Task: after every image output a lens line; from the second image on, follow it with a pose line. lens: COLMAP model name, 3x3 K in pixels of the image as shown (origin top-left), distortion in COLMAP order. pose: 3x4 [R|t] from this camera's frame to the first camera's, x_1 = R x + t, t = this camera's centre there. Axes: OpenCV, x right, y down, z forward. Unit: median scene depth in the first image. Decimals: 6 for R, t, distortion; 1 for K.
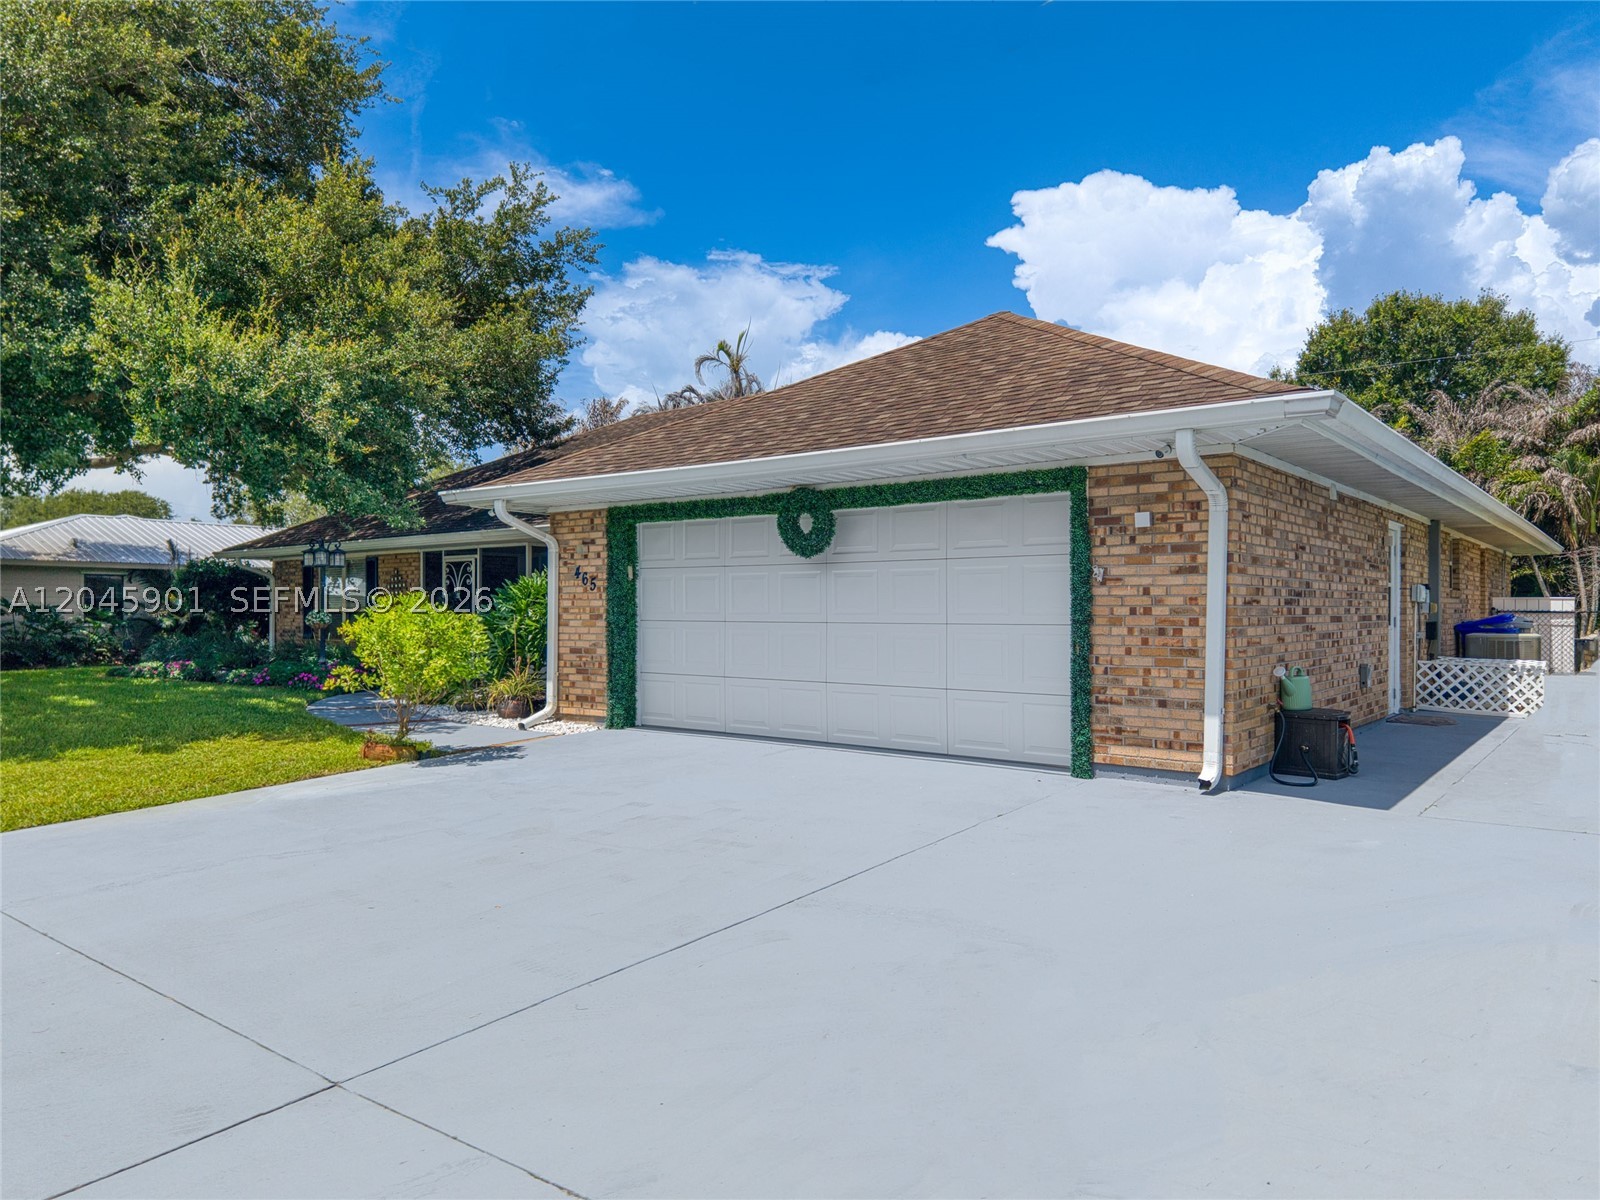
lens RADIAL K [[1074.0, 0, 789.6], [0, 1074.0, 606.0], [0, 0, 1]] dist [0.041698, -0.066777]
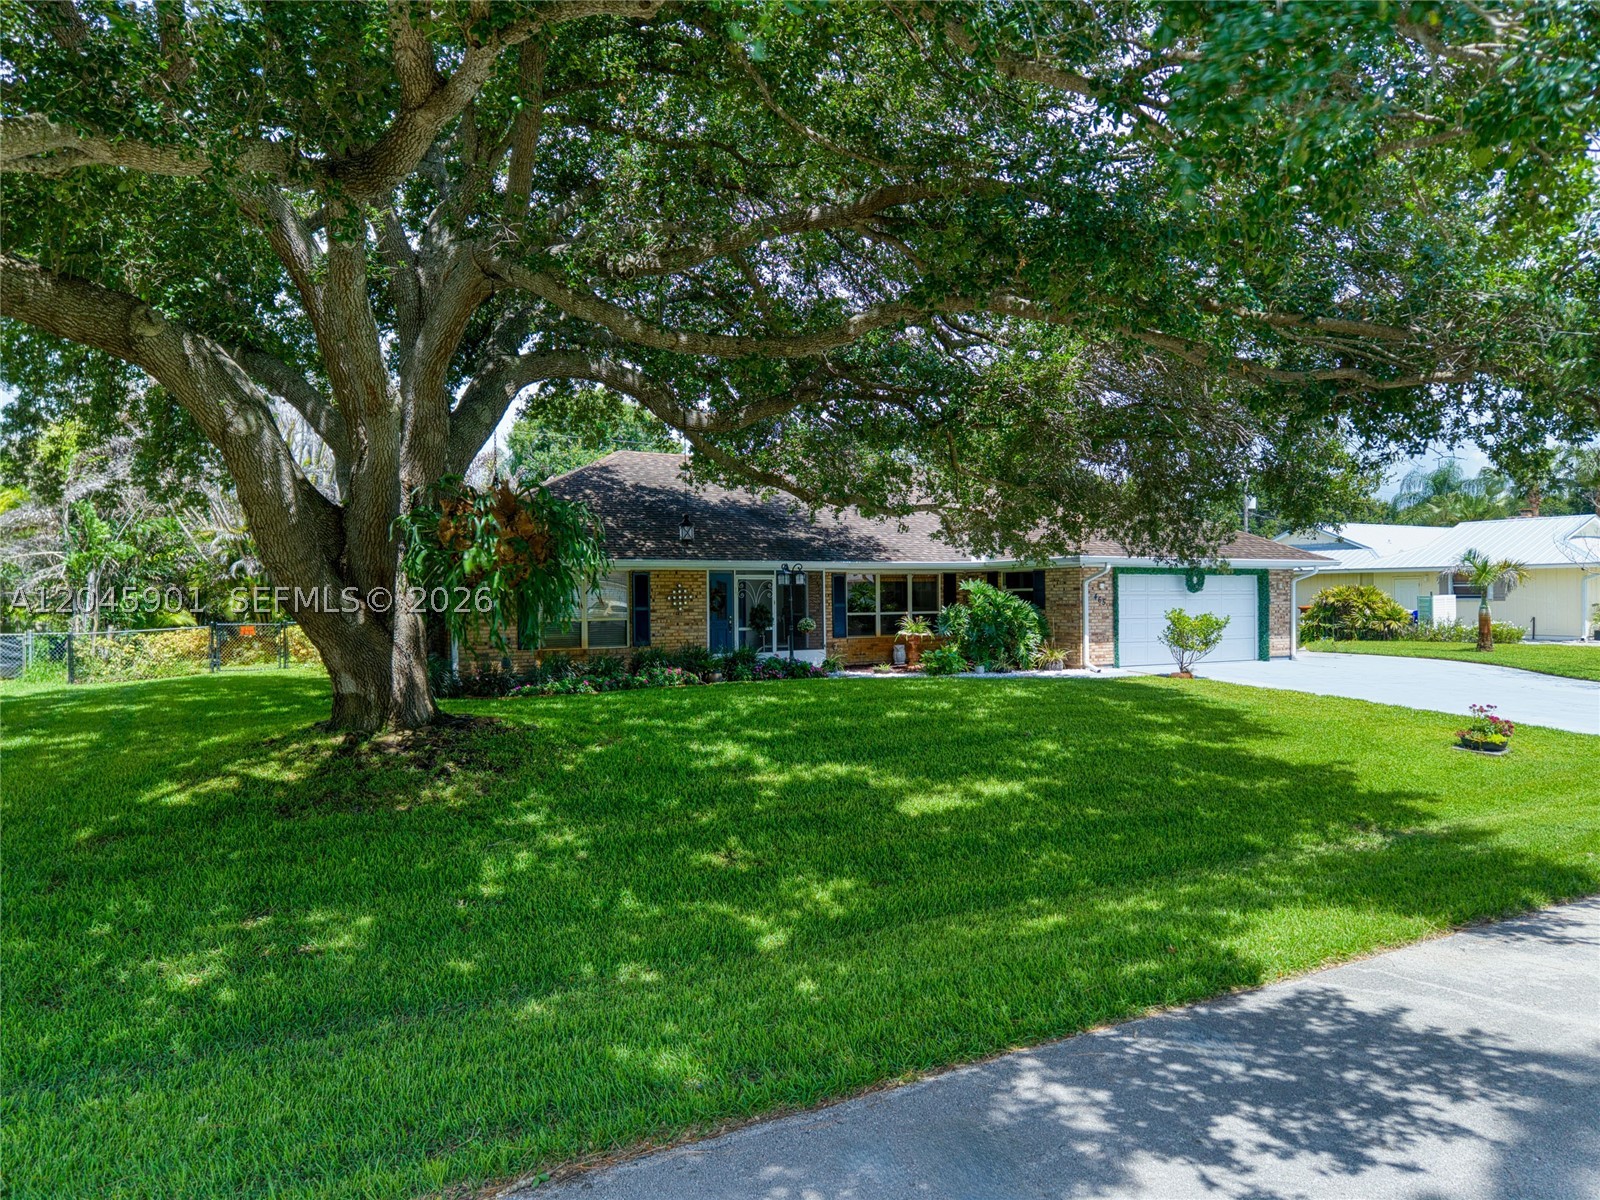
lens RADIAL K [[1065.5, 0, 800.0], [0, 1065.5, 600.0], [0, 0, 1]] dist [0.042942, -0.041745]
pose [[0.379403, -0.005848, 0.925213, -2.596830], [0.002788, 0.999983, 0.005177, -0.040536], [-0.925227, 0.000616, 0.379413, 0.825110]]
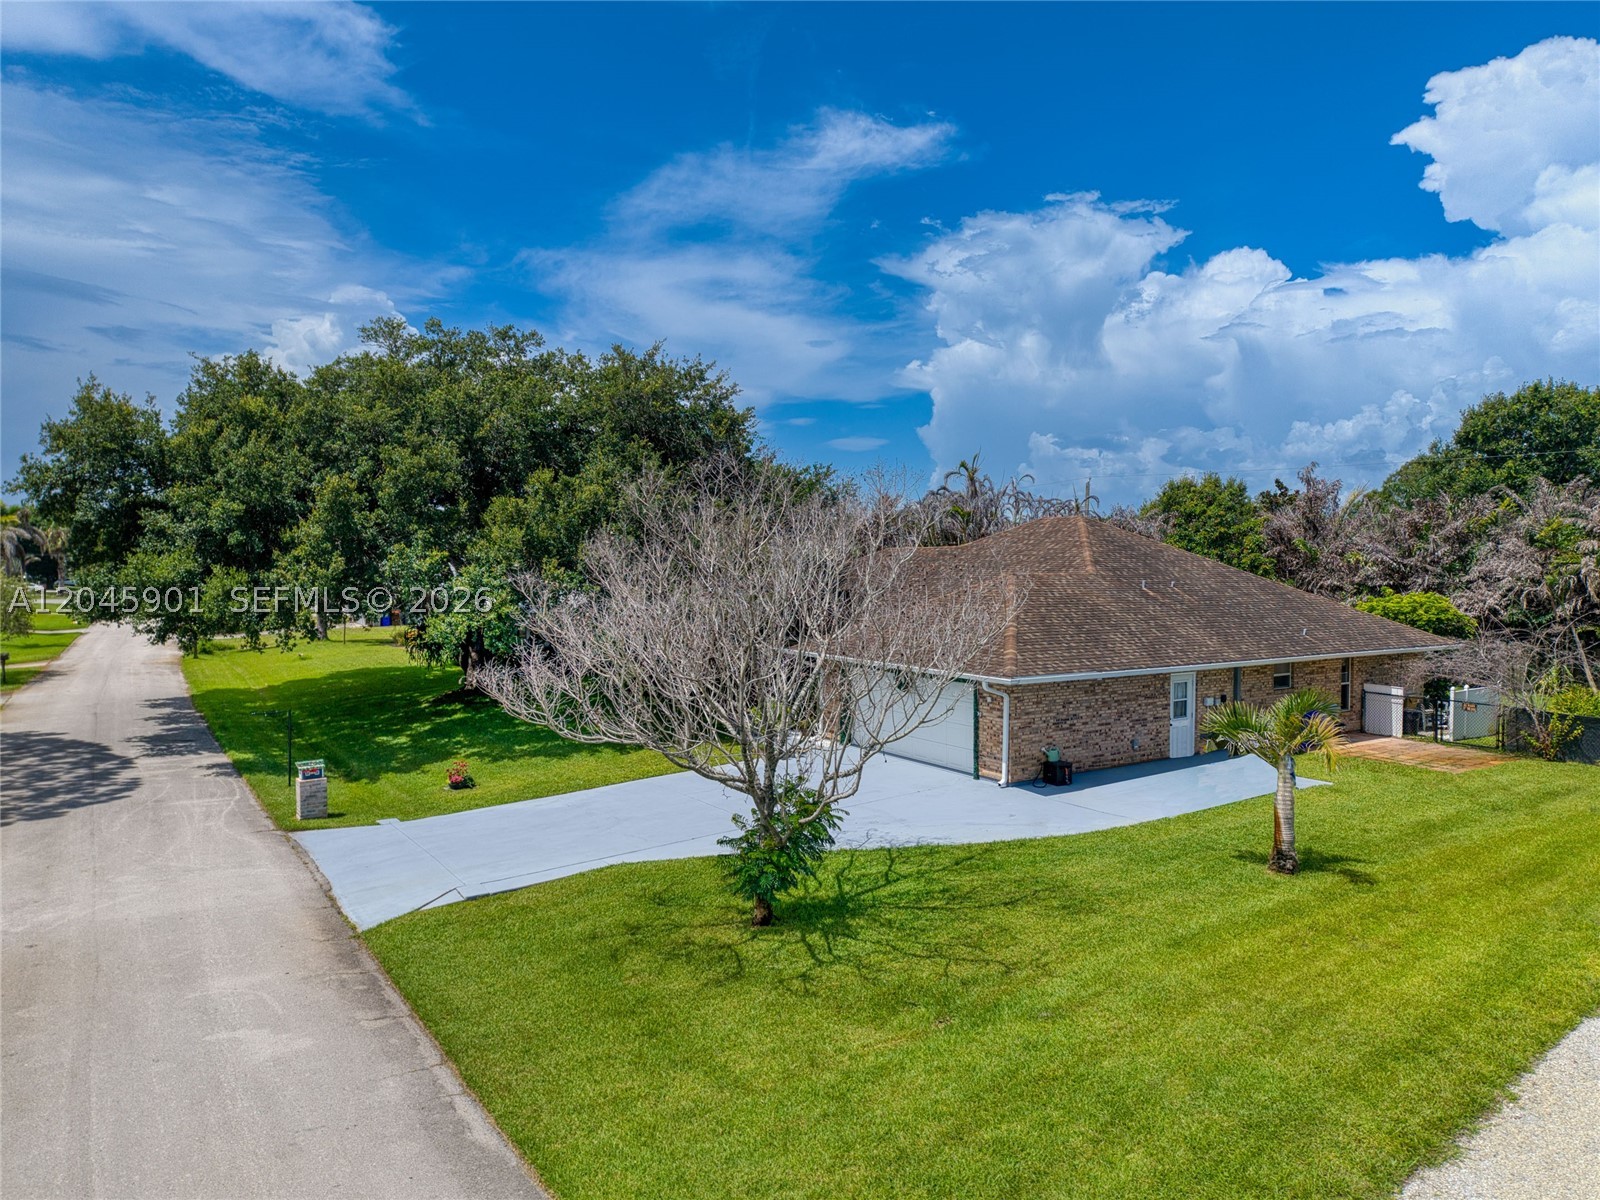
lens RADIAL K [[1056.7, 0, 807.7], [0, 1056.7, 609.5], [0, 0, 1]] dist [0.036808, -0.040460]
pose [[0.957702, 0.018657, -0.287157, 0.514134], [-0.005255, 0.998864, 0.047371, -0.356751], [0.287714, -0.043858, 0.956712, -1.542934]]
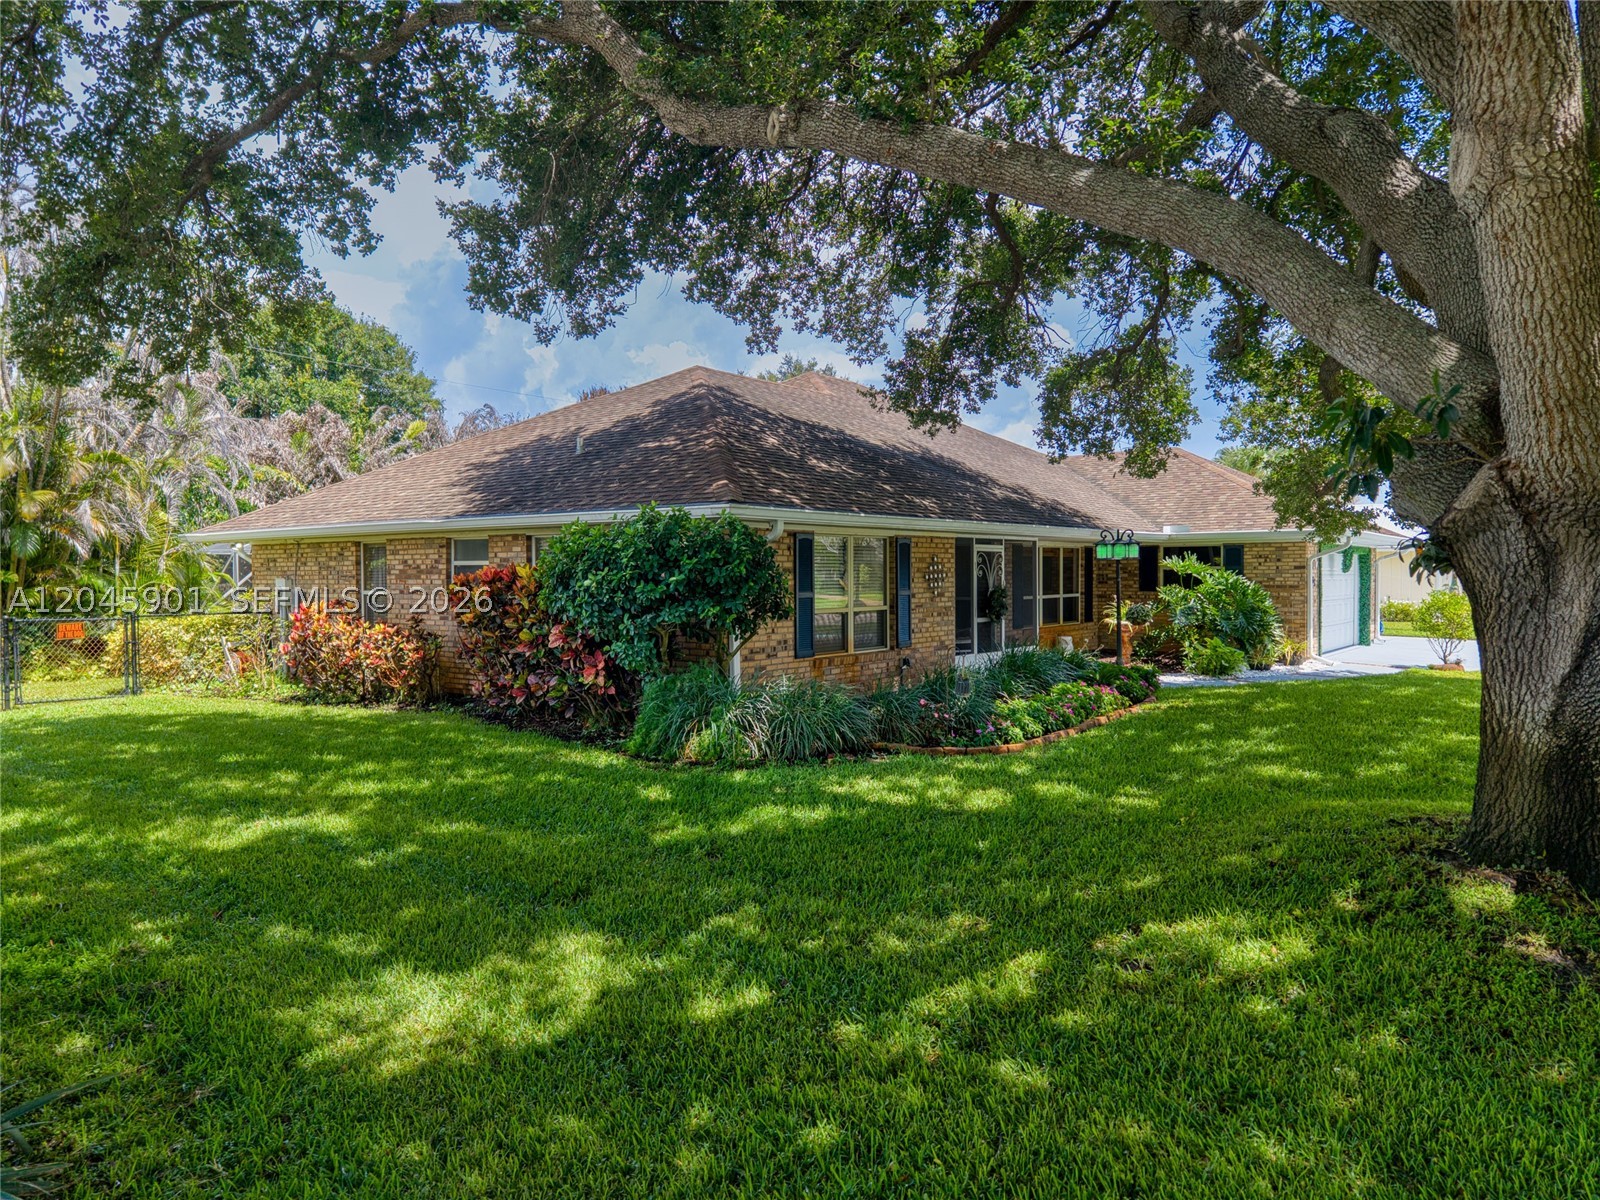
lens RADIAL K [[1065.5, 0, 800.0], [0, 1065.5, 600.0], [0, 0, 1]] dist [0.042942, -0.041745]
pose [[-0.020230, -0.025542, 0.999469, -2.188735], [-0.002754, 0.999671, 0.025491, -0.039111], [-0.999792, -0.002237, -0.020294, 2.096922]]
